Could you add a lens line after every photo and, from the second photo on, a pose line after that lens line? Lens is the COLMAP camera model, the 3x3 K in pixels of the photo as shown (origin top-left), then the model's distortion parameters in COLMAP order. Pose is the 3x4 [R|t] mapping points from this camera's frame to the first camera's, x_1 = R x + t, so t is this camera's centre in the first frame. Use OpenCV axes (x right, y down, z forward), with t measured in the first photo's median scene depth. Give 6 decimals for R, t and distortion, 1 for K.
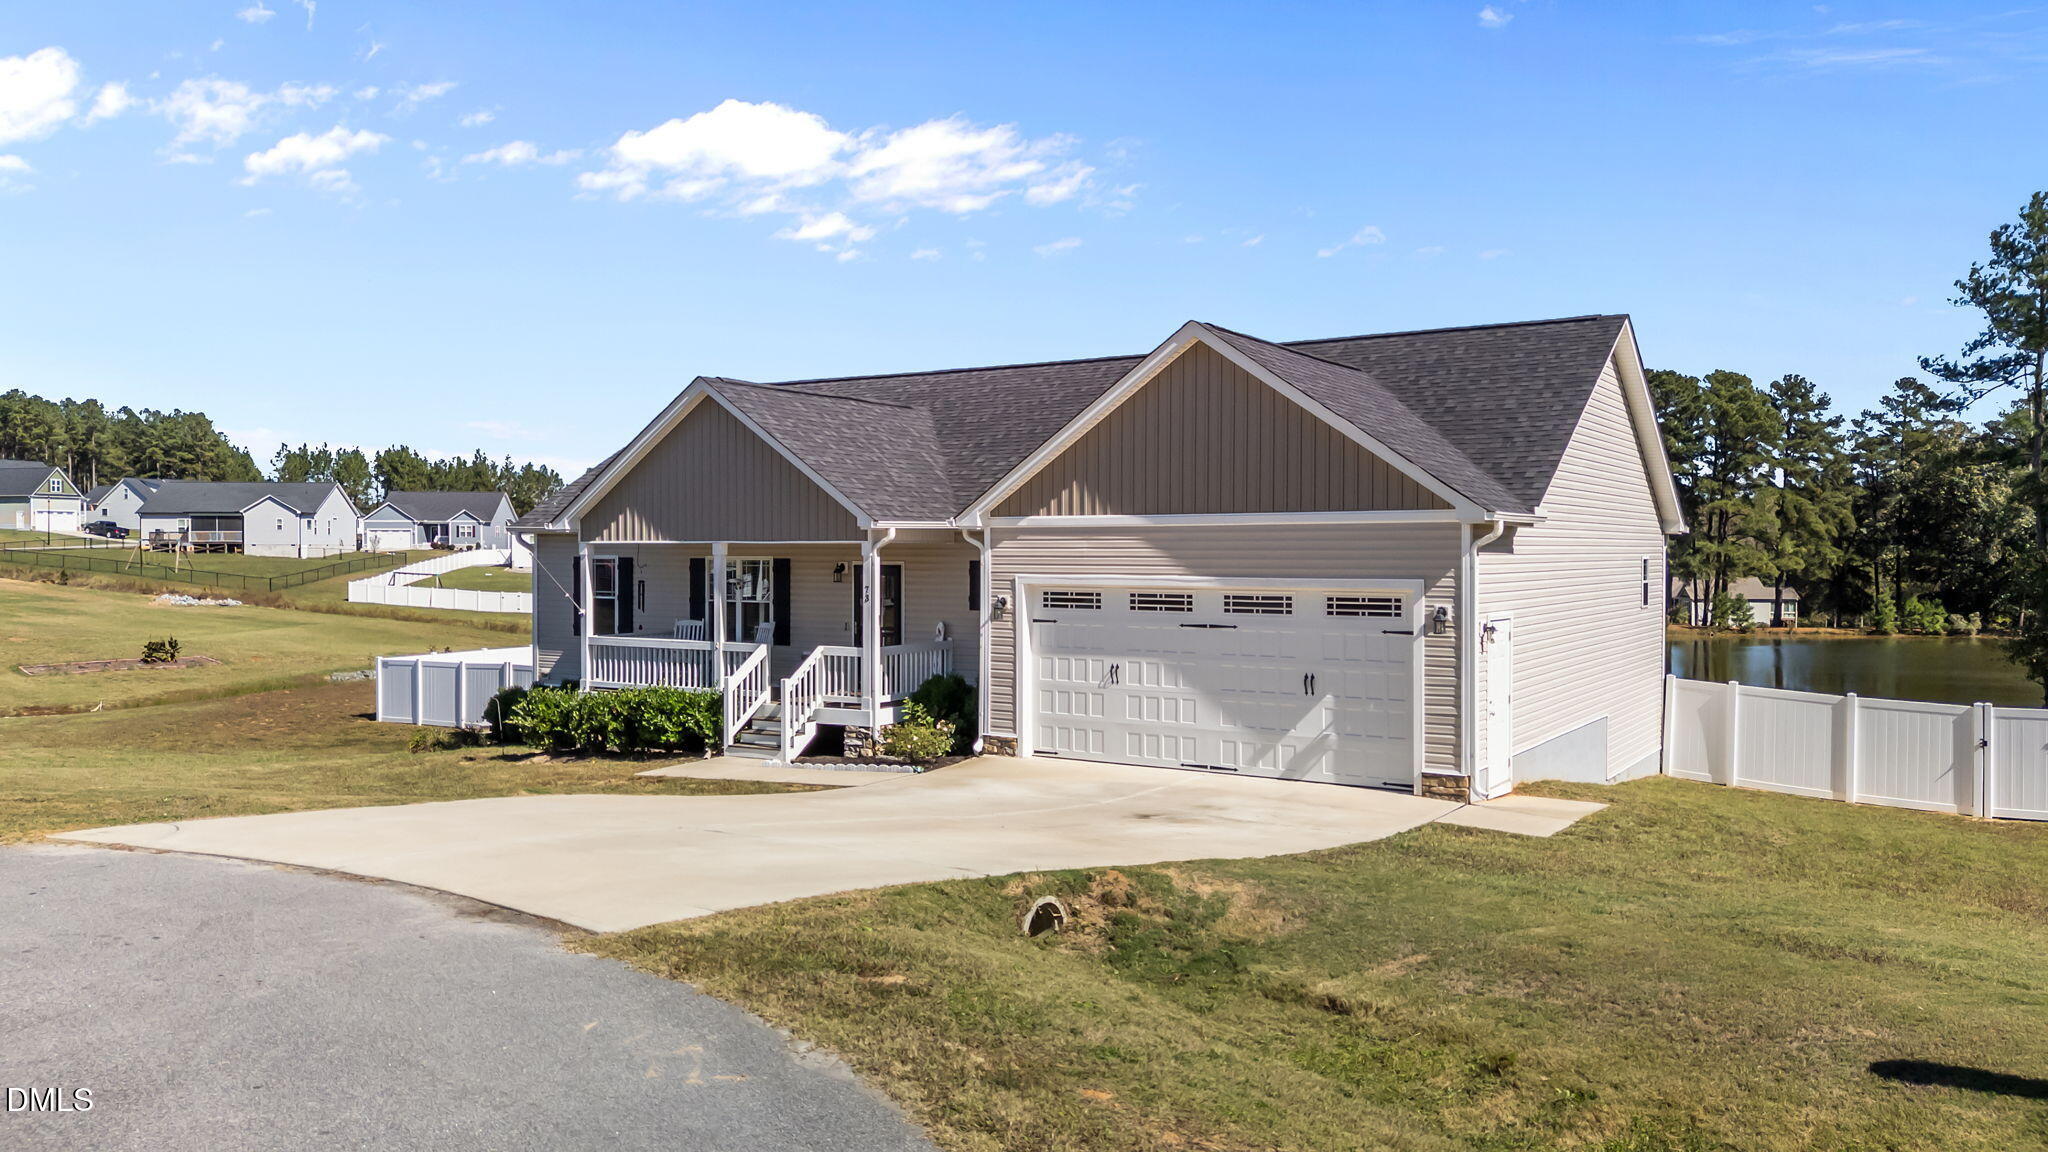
lens RADIAL K [[1499.9, 0, 1042.8], [0, 1499.9, 593.5], [0, 0, 1]] dist [0.060530, -0.026084]
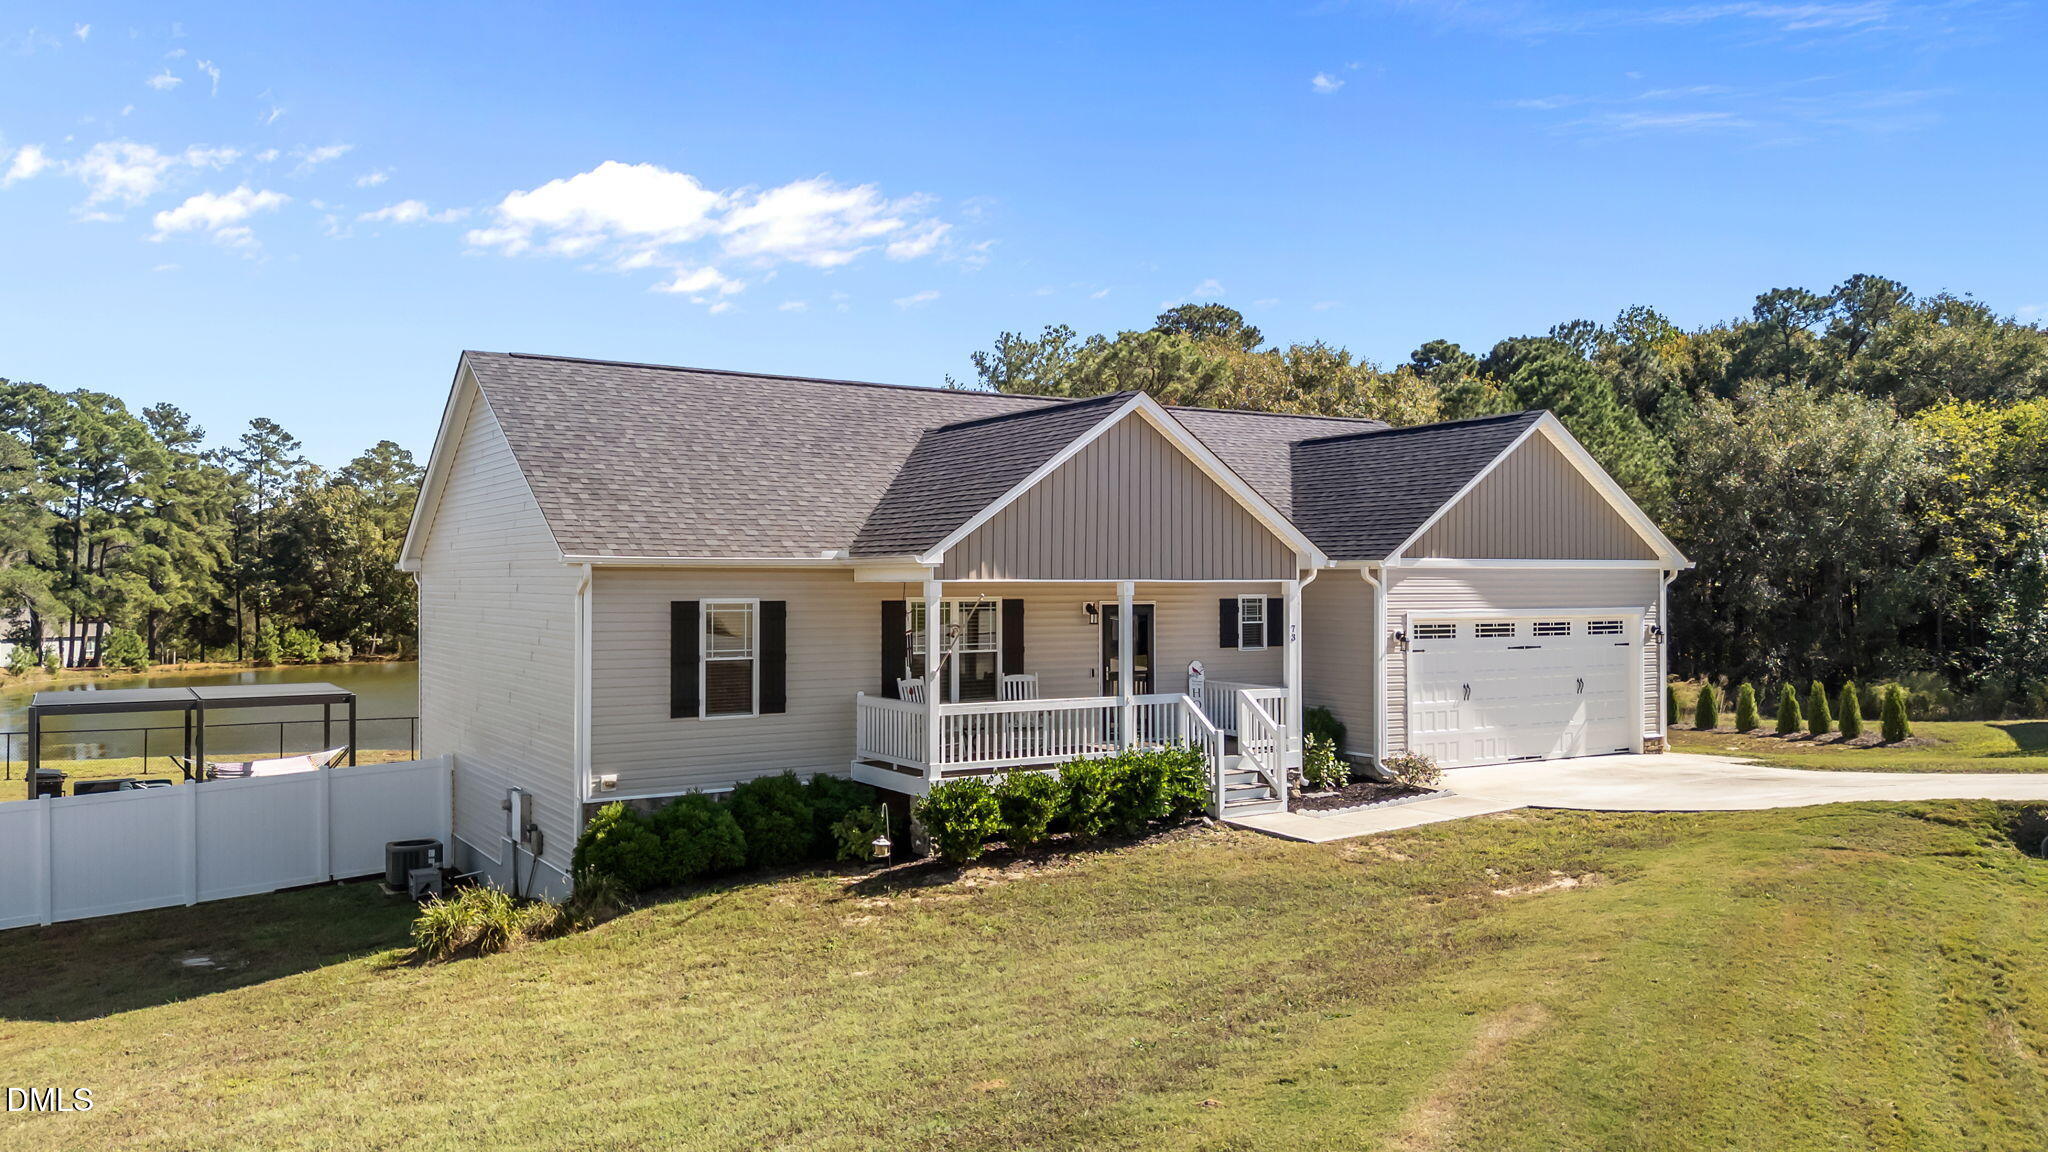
lens RADIAL K [[1499.9, 0, 1002.8], [0, 1499.9, 566.6], [0, 0, 1]] dist [0.060530, -0.026084]
pose [[0.433004, 0.008312, 0.901354, -0.920685], [0.027122, 0.999385, -0.022246, -0.022469], [-0.900984, 0.034079, 0.432512, 0.622643]]
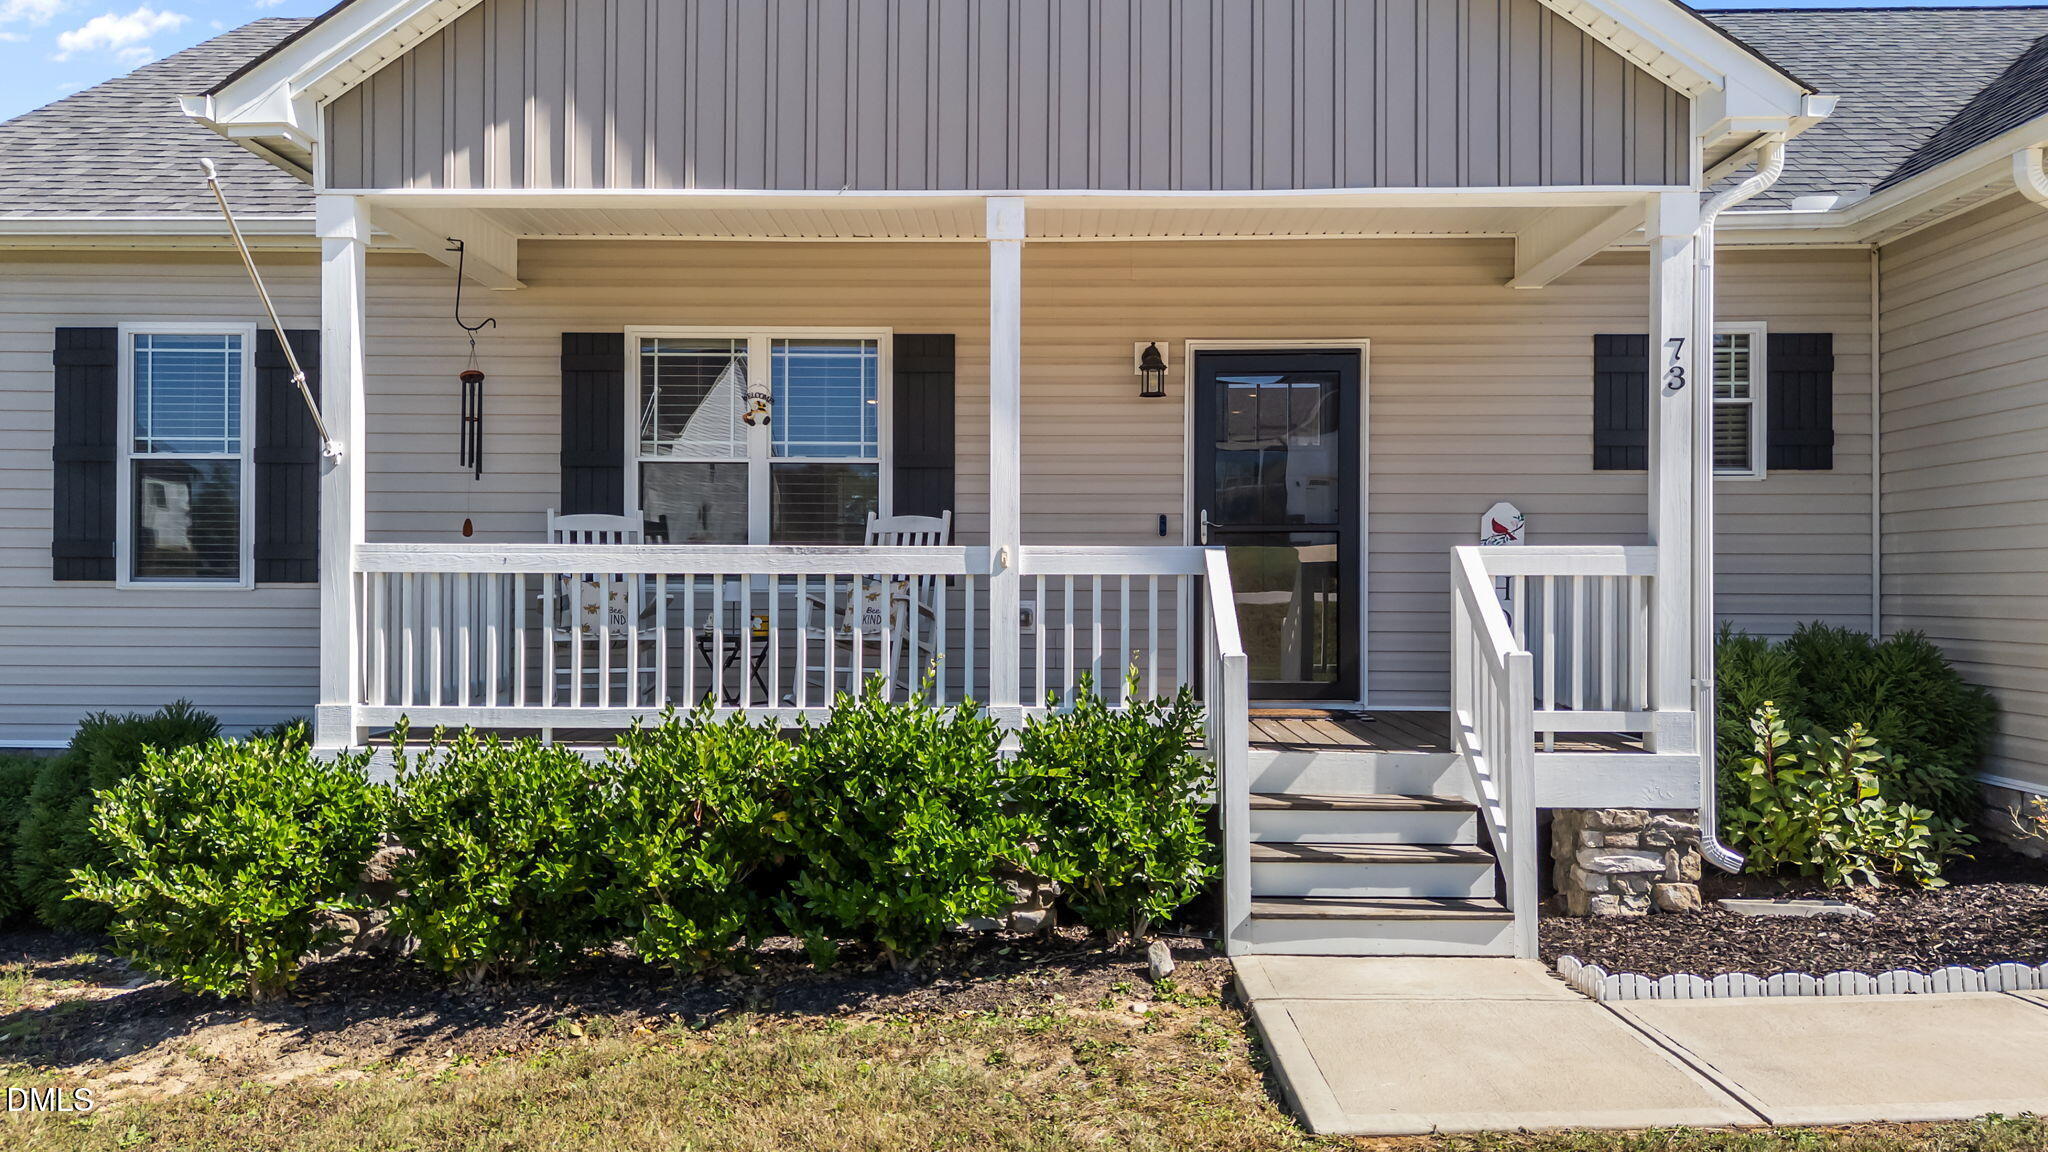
lens RADIAL K [[1499.9, 0, 1033.5], [0, 1499.9, 562.1], [0, 0, 1]] dist [0.060530, -0.026084]
pose [[0.849852, 0.012970, 0.526861, -0.327210], [0.010857, 0.999054, -0.042107, 0.042628], [-0.526909, 0.041504, 0.848908, 0.681291]]
